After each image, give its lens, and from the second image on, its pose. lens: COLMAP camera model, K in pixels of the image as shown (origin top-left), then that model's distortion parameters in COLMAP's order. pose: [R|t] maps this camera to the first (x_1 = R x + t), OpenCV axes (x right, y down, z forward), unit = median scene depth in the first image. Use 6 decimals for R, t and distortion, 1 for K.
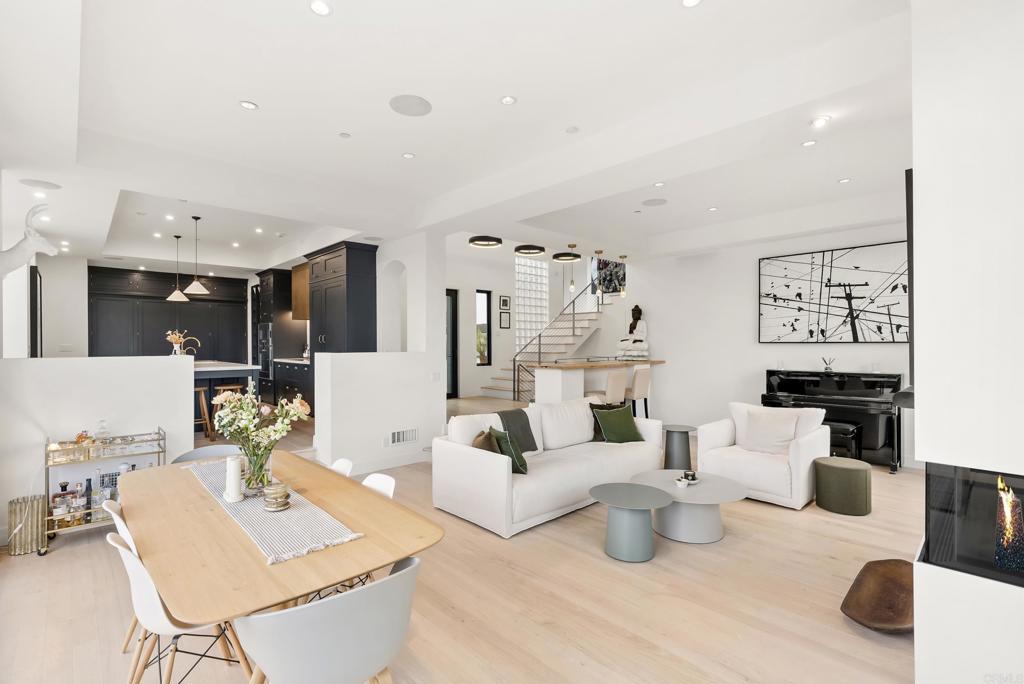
lens RADIAL K [[466.7, 0, 511.8], [0, 466.7, 343.8], [0, 0, 1]] dist [-0.004411, 0.001871]
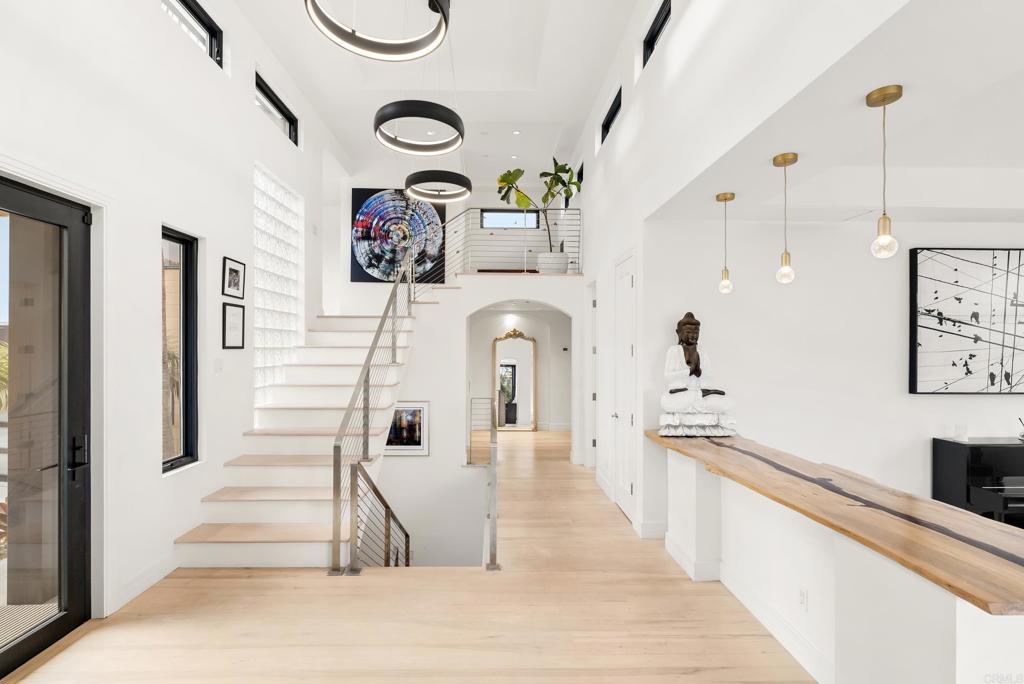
lens RADIAL K [[466.7, 0, 505.0], [0, 466.7, 346.0], [0, 0, 1]] dist [-0.004411, 0.001871]
pose [[0.669747, 0.005381, 0.742570, -0.243969], [-0.003487, 0.999986, -0.004101, -0.058542], [-0.742581, 0.000157, 0.669756, 1.021781]]
